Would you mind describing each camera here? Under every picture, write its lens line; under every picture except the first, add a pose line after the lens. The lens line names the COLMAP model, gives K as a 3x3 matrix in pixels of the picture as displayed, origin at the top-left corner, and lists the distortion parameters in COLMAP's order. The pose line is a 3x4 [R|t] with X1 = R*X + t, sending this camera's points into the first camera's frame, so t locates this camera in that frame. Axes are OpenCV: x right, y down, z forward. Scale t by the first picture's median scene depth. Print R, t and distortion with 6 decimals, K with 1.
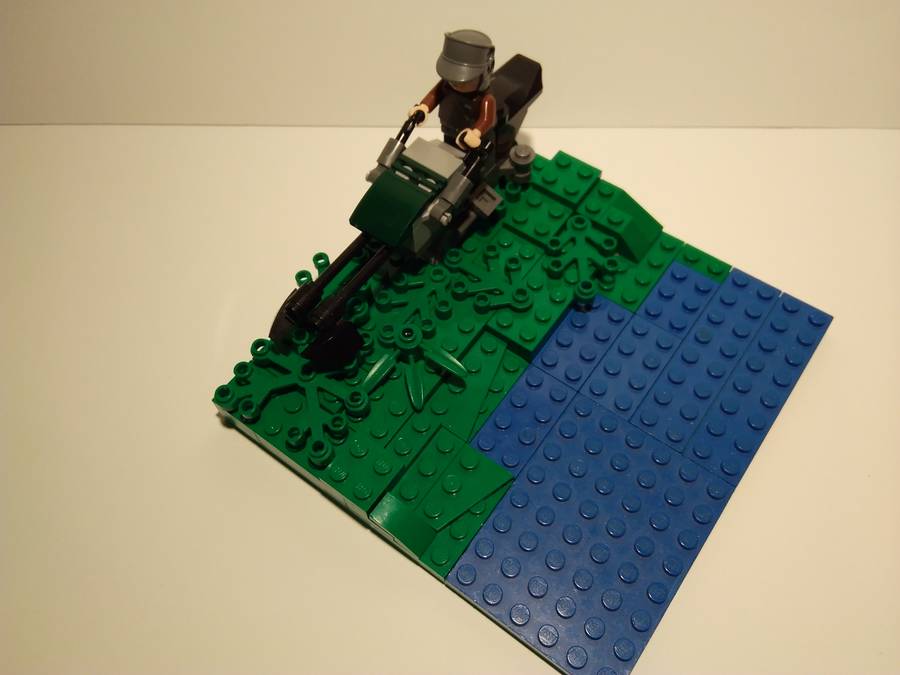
lens RADIAL K [[749.6, 0, 453.2], [0, 749.6, 338.4], [0, 0, 1]] dist [0.109125, -0.207856]
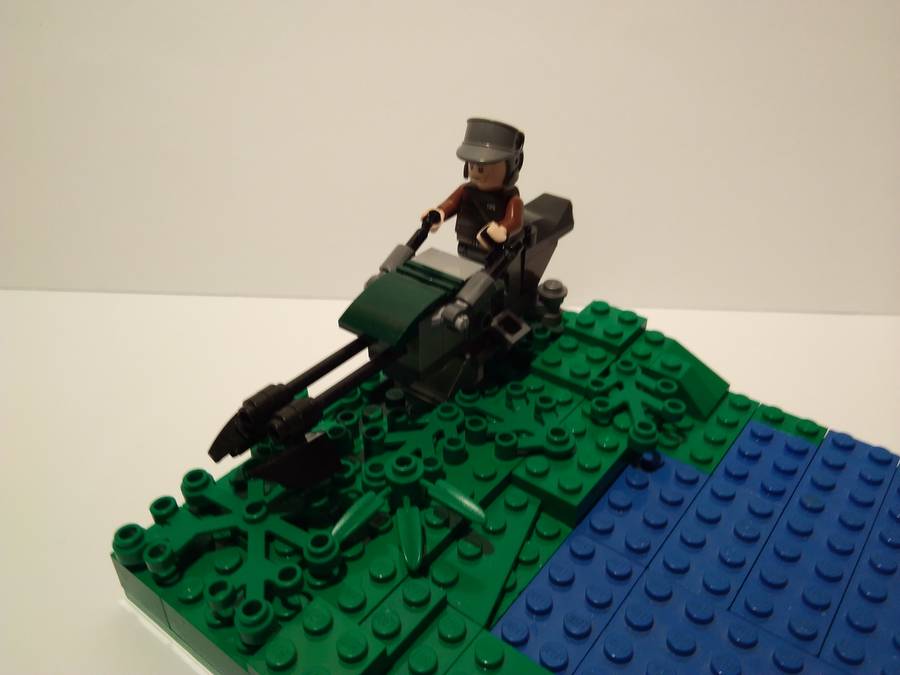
lens RADIAL K [[749.6, 0, 453.2], [0, 749.6, 338.4], [0, 0, 1]] dist [0.109125, -0.207856]
pose [[0.999479, 0.030485, -0.010590, -0.009148], [-0.032053, 0.899570, -0.435600, 0.184632], [-0.003753, 0.435712, 0.900078, 0.282181]]
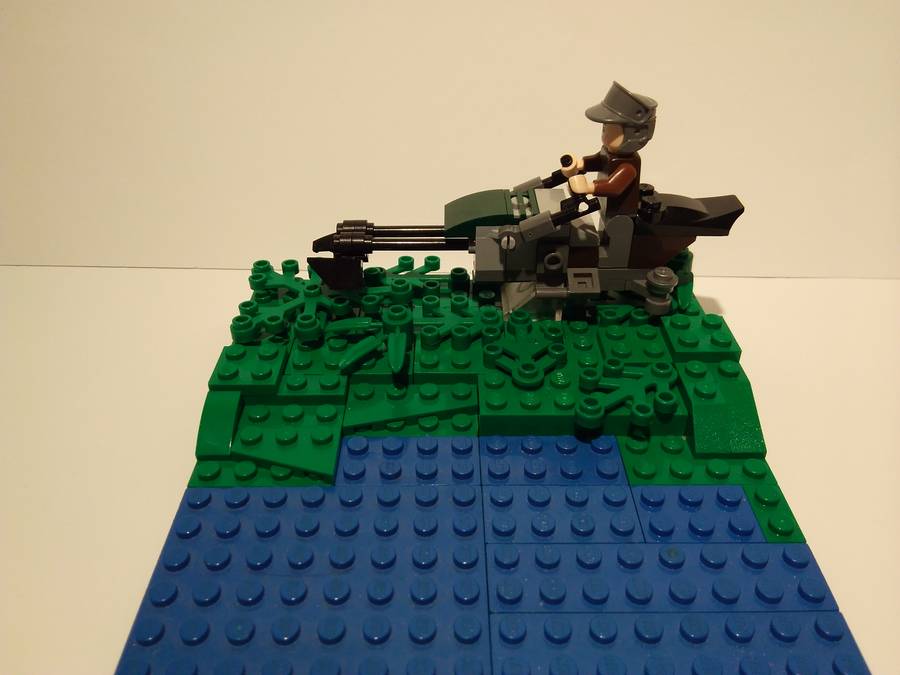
lens RADIAL K [[749.6, 0, 453.2], [0, 749.6, 338.4], [0, 0, 1]] dist [0.109125, -0.207856]
pose [[0.601600, 0.481600, -0.637290, 0.558884], [-0.687317, 0.718616, -0.105766, 0.065676], [0.407030, 0.501649, 0.763331, 0.293860]]
